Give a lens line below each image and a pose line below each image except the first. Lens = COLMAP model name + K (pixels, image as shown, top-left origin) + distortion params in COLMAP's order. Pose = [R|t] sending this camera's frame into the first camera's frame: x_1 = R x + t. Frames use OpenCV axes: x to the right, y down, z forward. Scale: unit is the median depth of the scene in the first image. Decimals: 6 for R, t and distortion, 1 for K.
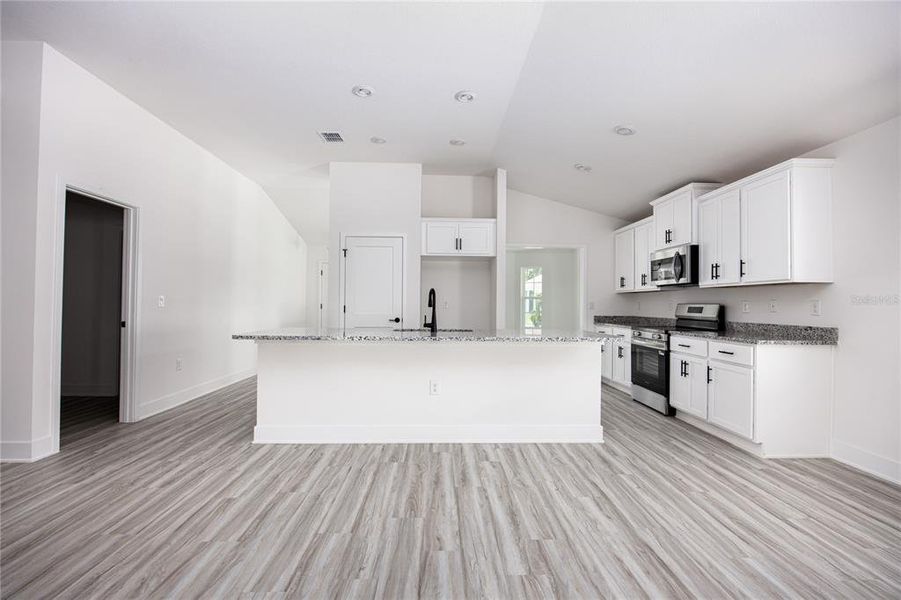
lens RADIAL K [[399.6, 0, 453.4], [0, 399.6, 299.7], [0, 0, 1]] dist [-0.018082, 0.000156]
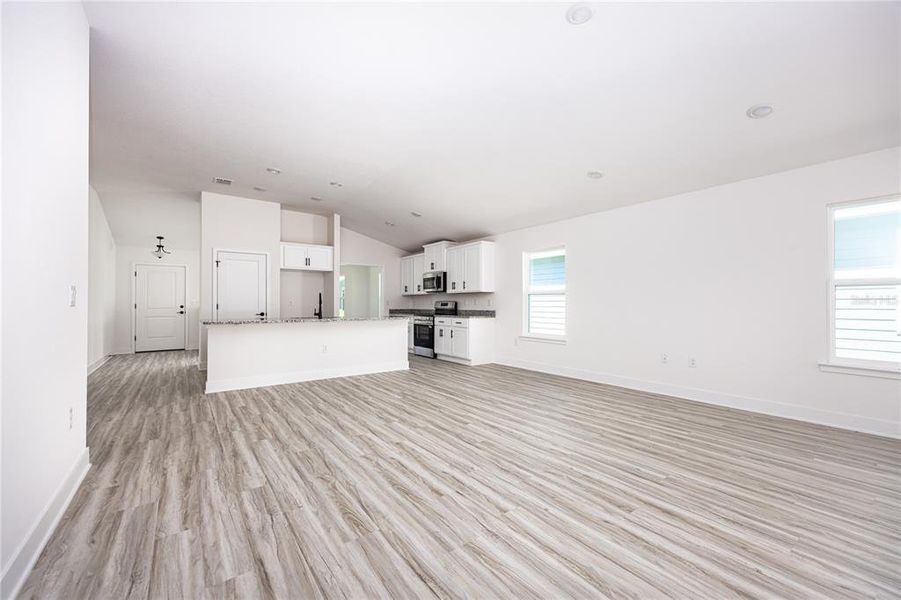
lens RADIAL K [[363.6, 0, 452.8], [0, 363.6, 304.5], [0, 0, 1]] dist [0.007849, -0.000080]
pose [[0.825899, -0.009183, 0.563743, -0.460929], [0.001192, 0.999894, 0.014542, -0.000566], [-0.563816, -0.011338, 0.825822, -0.630656]]
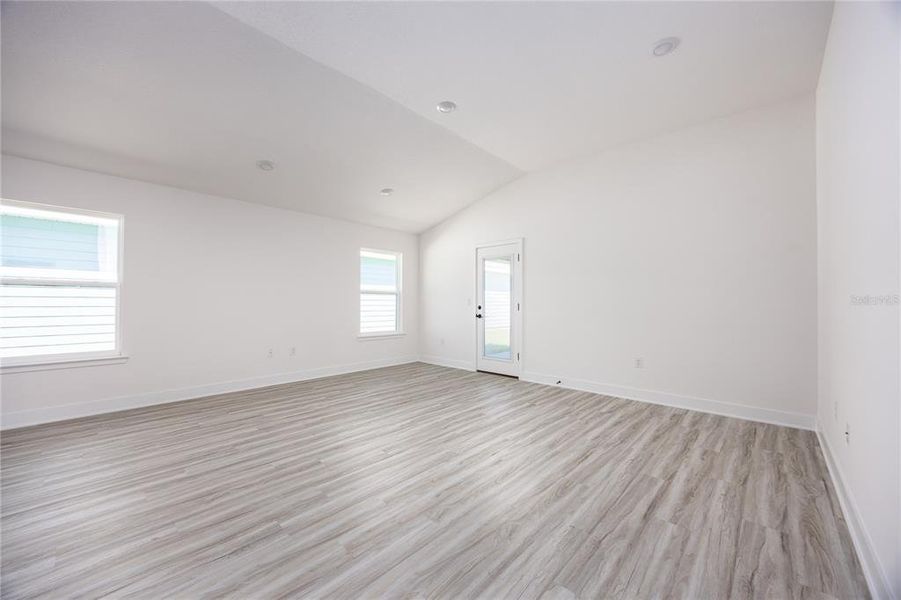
lens RADIAL K [[344.4, 0, 453.1], [0, 344.4, 299.5], [0, 0, 1]] dist [0.000934, 0.000119]
pose [[-0.704427, -0.003646, 0.709767, -0.566853], [-0.016834, 0.999791, -0.011572, 0.005441], [-0.709576, -0.020100, -0.704342, 0.430159]]
